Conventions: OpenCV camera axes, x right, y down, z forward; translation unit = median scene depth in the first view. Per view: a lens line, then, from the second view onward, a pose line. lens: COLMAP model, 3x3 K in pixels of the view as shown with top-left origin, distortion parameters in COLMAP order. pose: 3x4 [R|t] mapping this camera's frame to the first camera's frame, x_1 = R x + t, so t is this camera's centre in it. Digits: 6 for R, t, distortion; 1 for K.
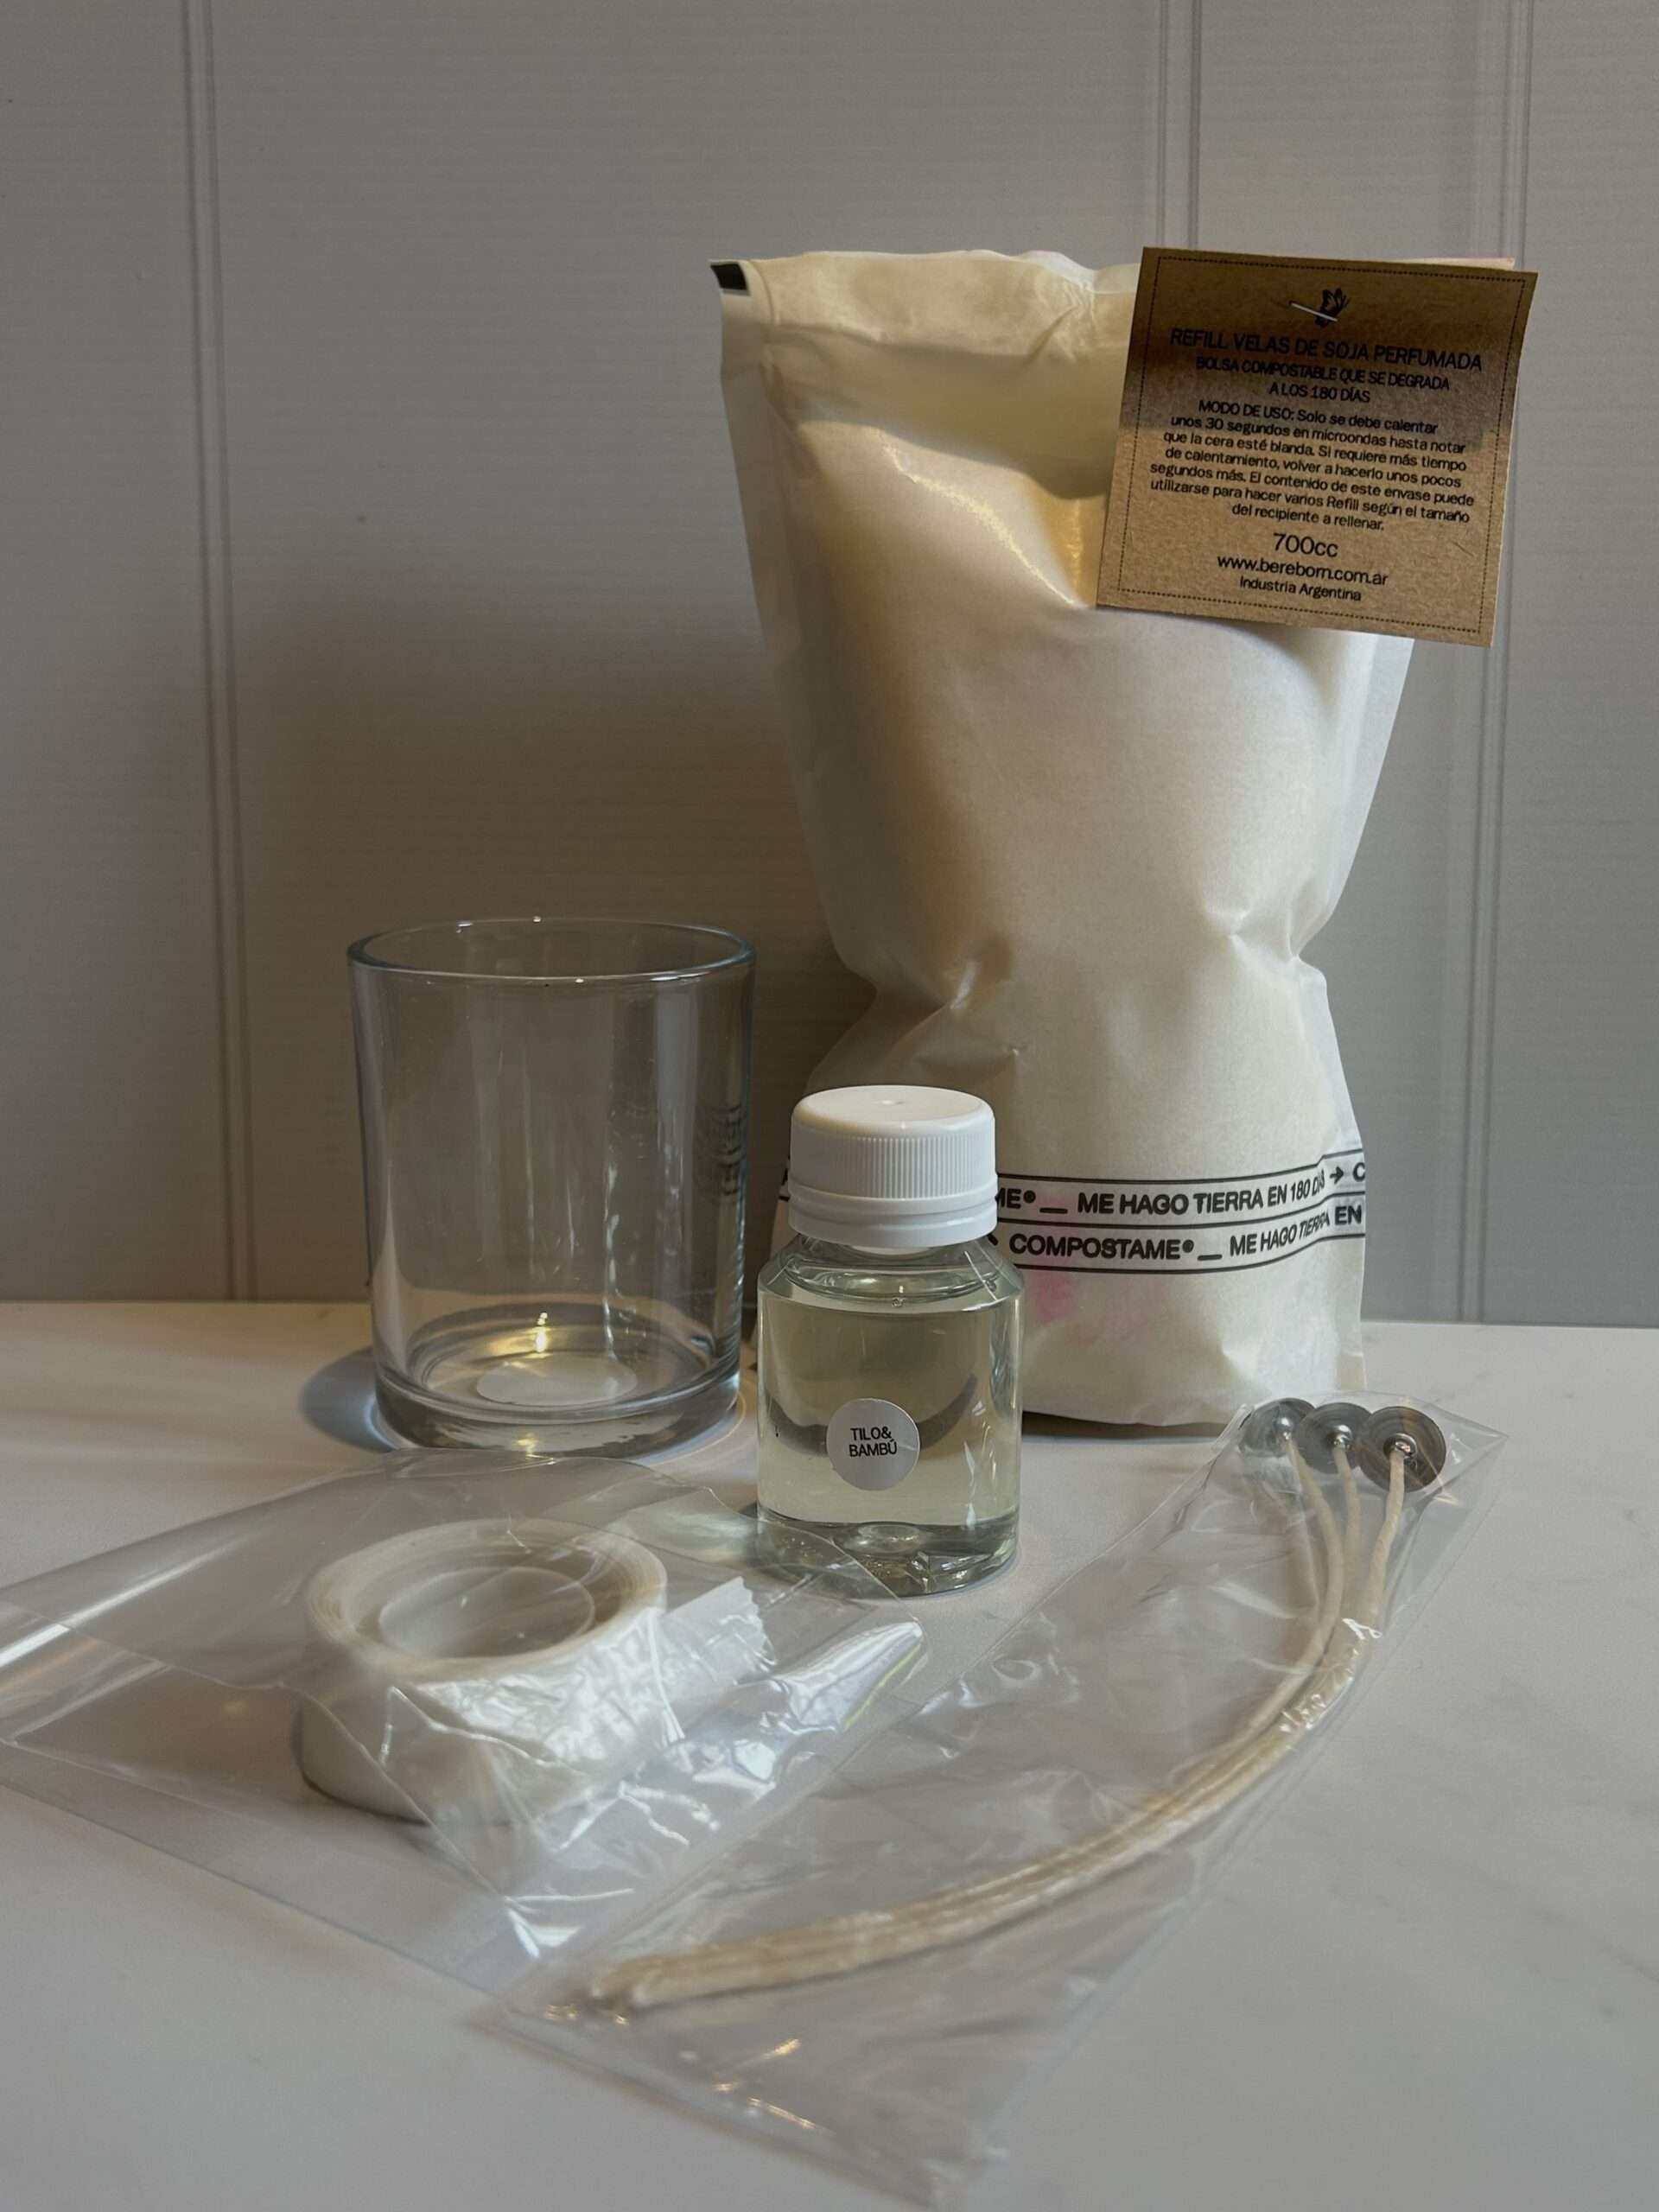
lens RADIAL K [[2202.5, 0, 826.7], [0, 2202.5, 1106.2], [0, 0, 1]] dist [0.101141, 0.000000]
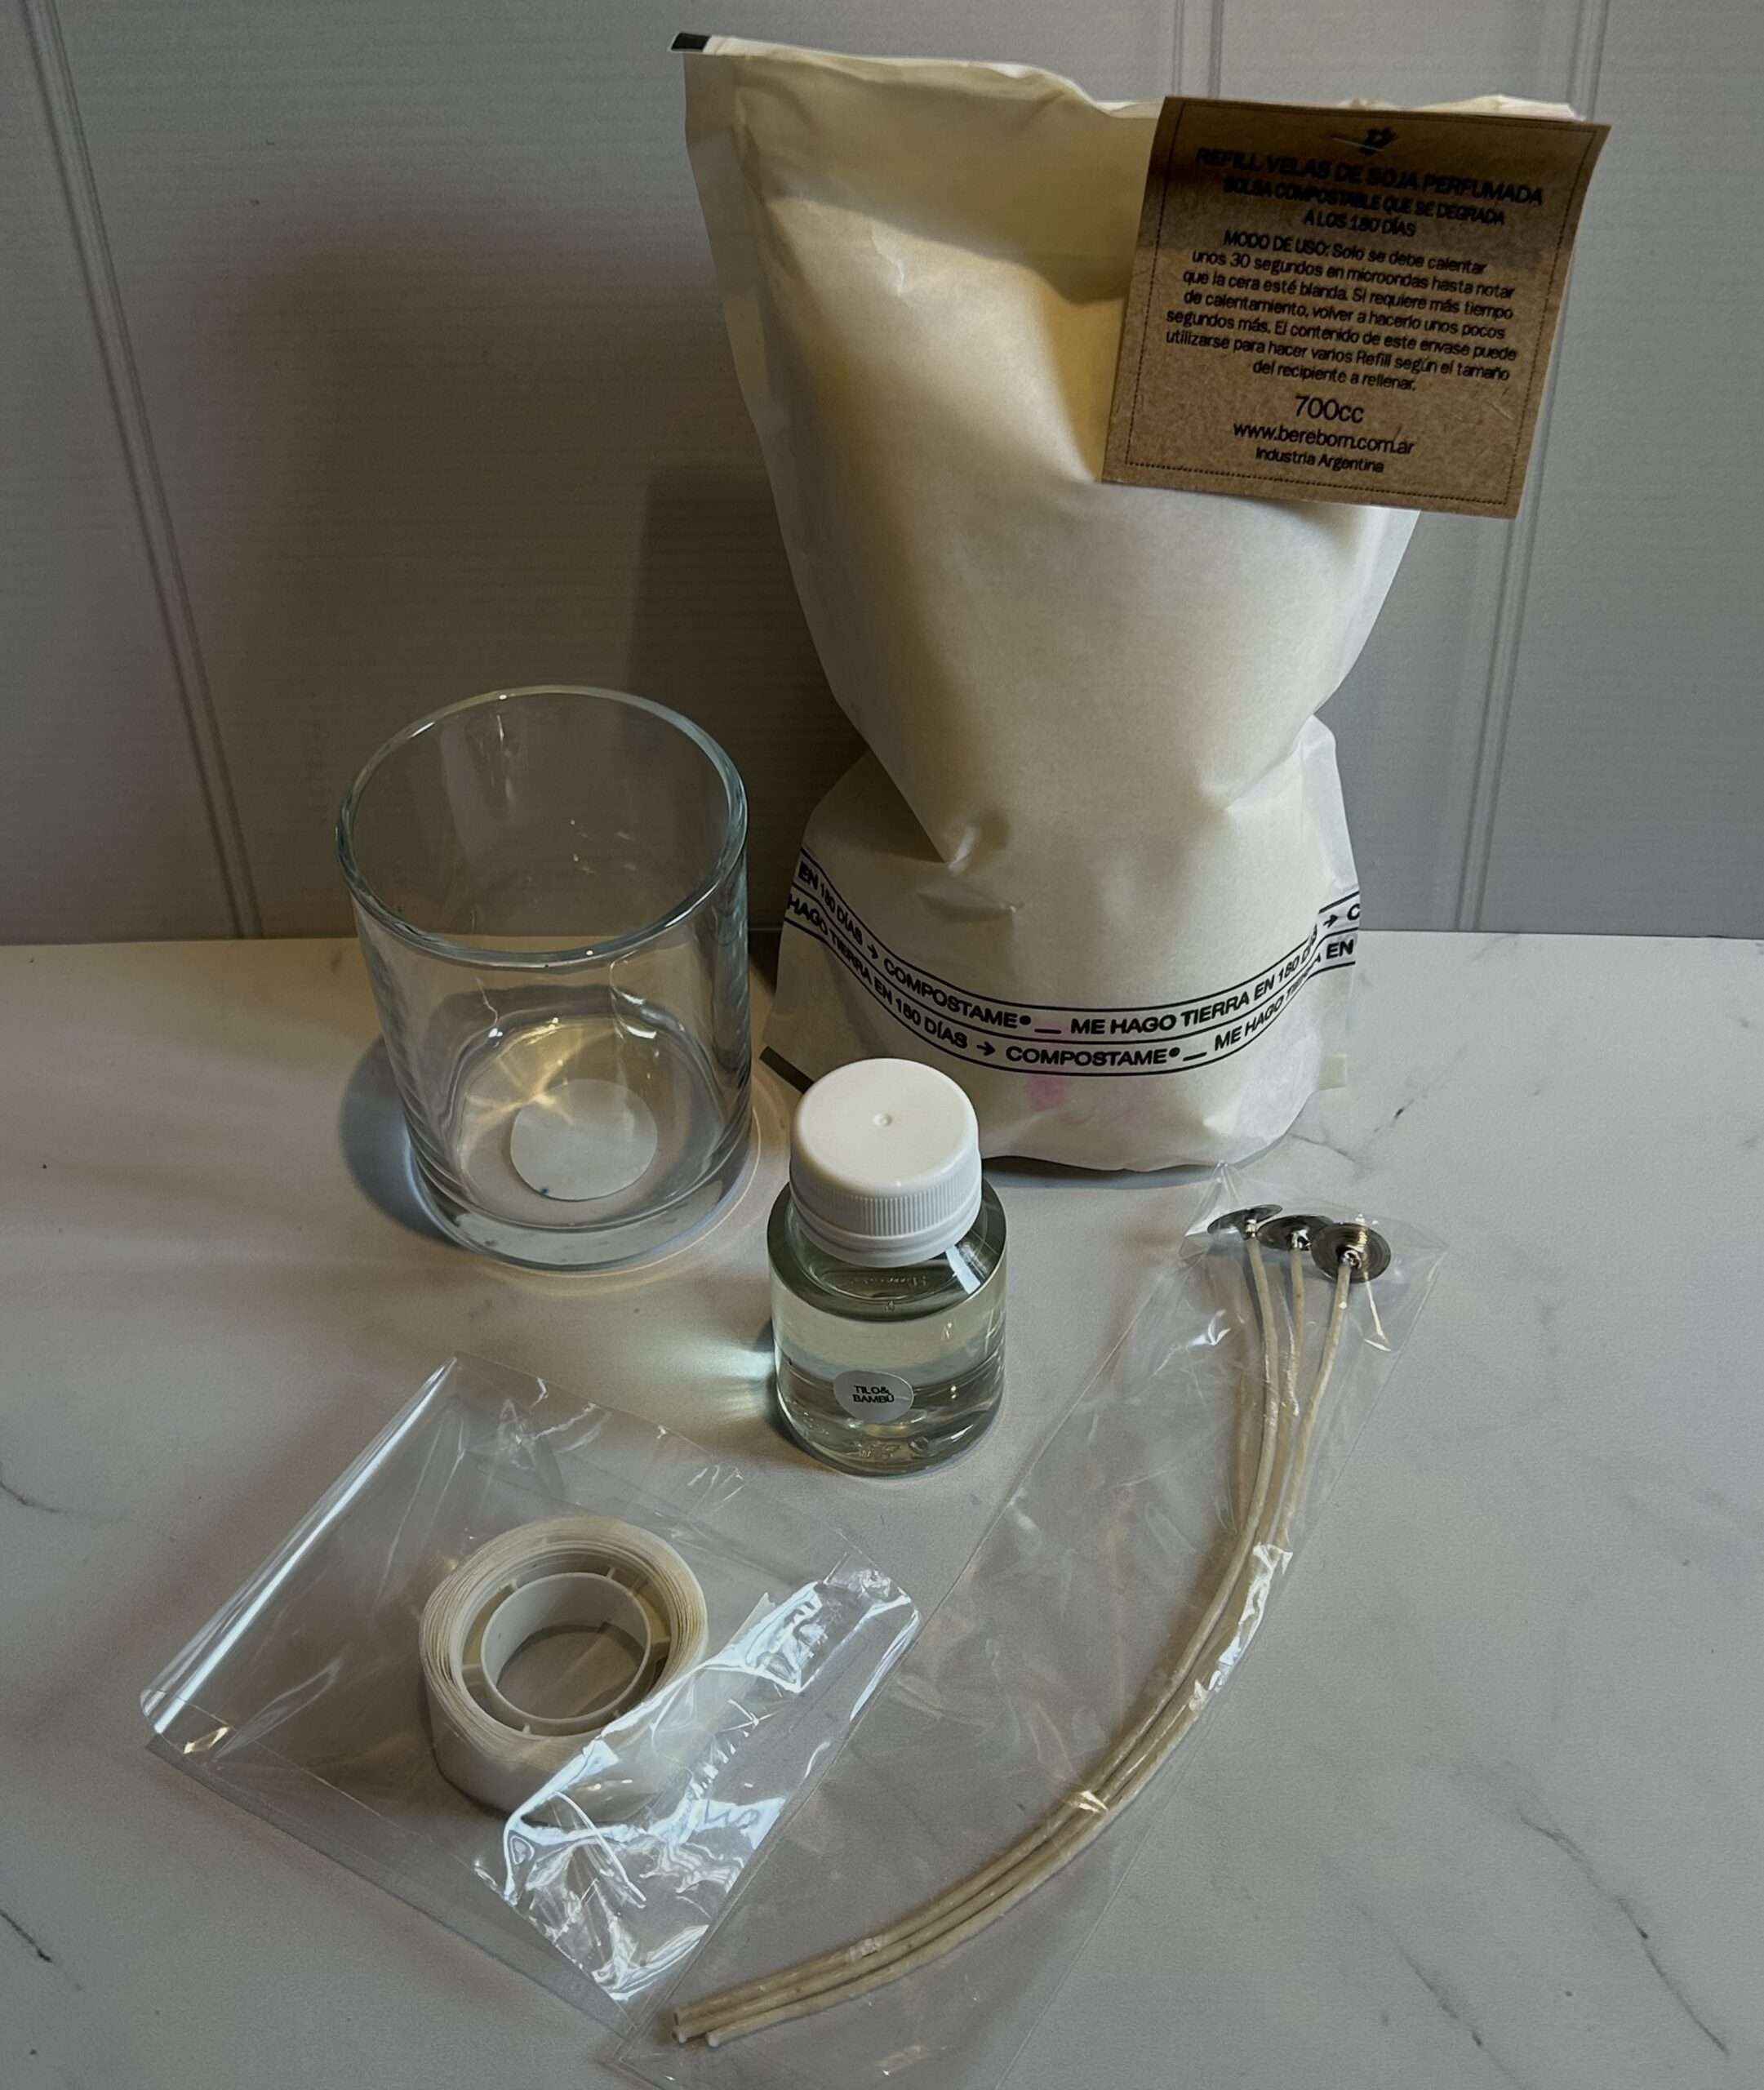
lens RADIAL K [[2752.5, 0, 890.2], [0, 2752.5, 1044.6], [0, 0, 1]] dist [0.188563, 0.000000]
pose [[0.999743, -0.021269, 0.007832, 0.017272], [0.014255, 0.858682, 0.512311, -0.619413], [-0.017622, -0.512068, 0.858764, -0.129833]]
